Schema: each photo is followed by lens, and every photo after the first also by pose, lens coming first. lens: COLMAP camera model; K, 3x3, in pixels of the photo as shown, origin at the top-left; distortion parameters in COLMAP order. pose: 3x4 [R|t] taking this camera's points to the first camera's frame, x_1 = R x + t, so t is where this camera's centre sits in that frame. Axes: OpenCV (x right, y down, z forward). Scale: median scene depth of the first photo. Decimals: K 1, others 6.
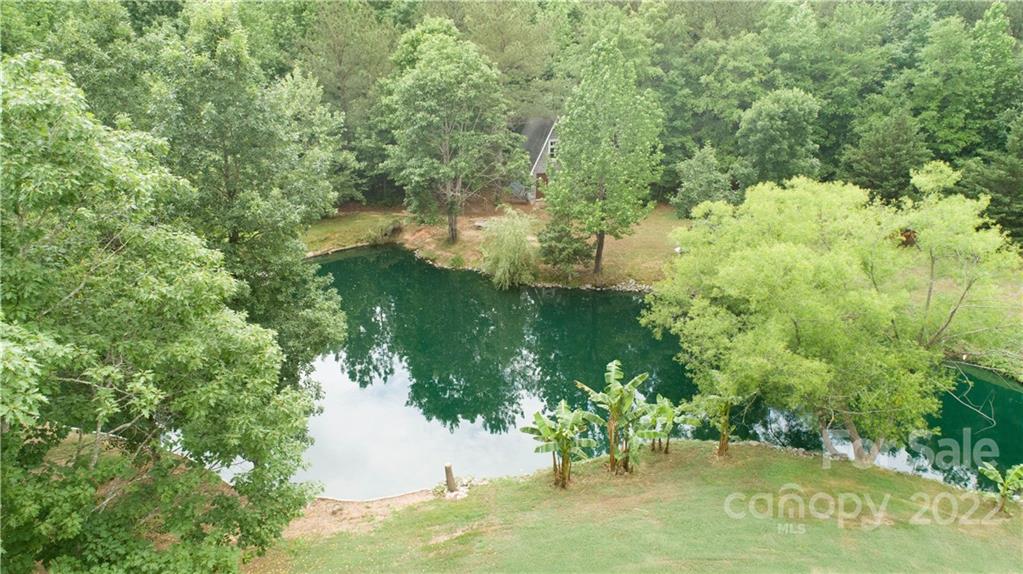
lens RADIAL K [[676.9, 0, 507.8], [0, 676.9, 290.8], [0, 0, 1]] dist [-0.014687, 0.002925]
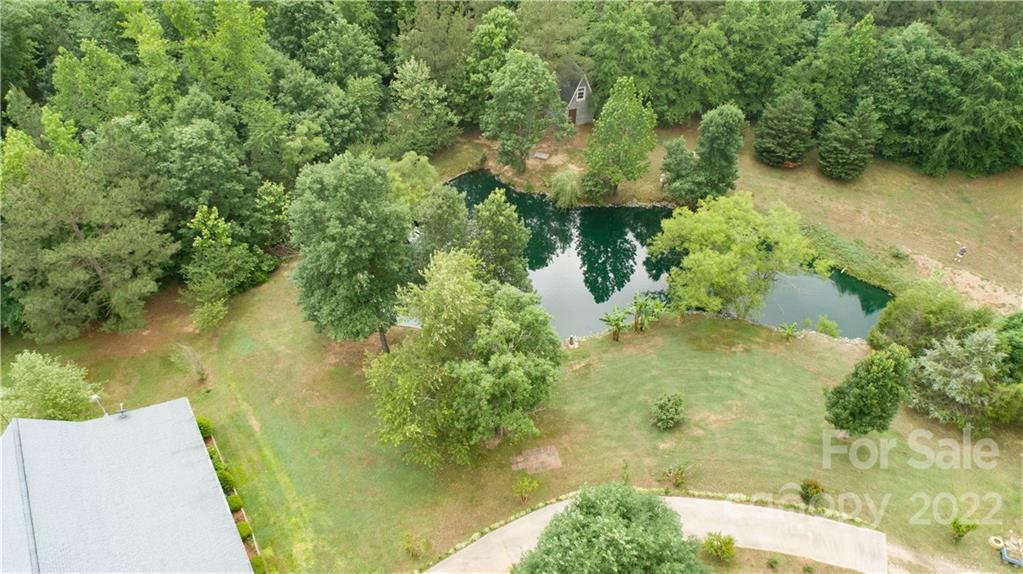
lens RADIAL K [[676.9, 0, 507.8], [0, 676.9, 290.8], [0, 0, 1]] dist [-0.014687, 0.002925]
pose [[0.997541, -0.059700, 0.036725, -0.198225], [0.042714, 0.933208, 0.356789, -0.390336], [-0.055573, -0.354343, 0.933463, -0.613856]]
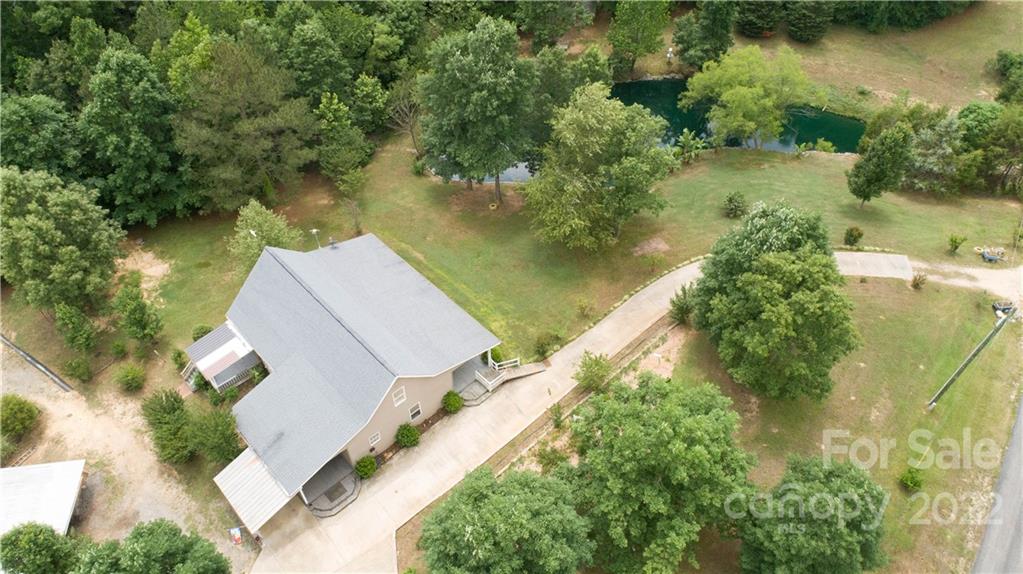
lens RADIAL K [[682.8, 0, 510.5], [0, 682.8, 280.3], [0, 0, 1]] dist [-0.000705, -0.004953]
pose [[0.968590, -0.187207, 0.163666, -0.623486], [0.105972, 0.906189, 0.409380, -0.313022], [-0.224951, -0.379177, 0.897564, -0.923671]]
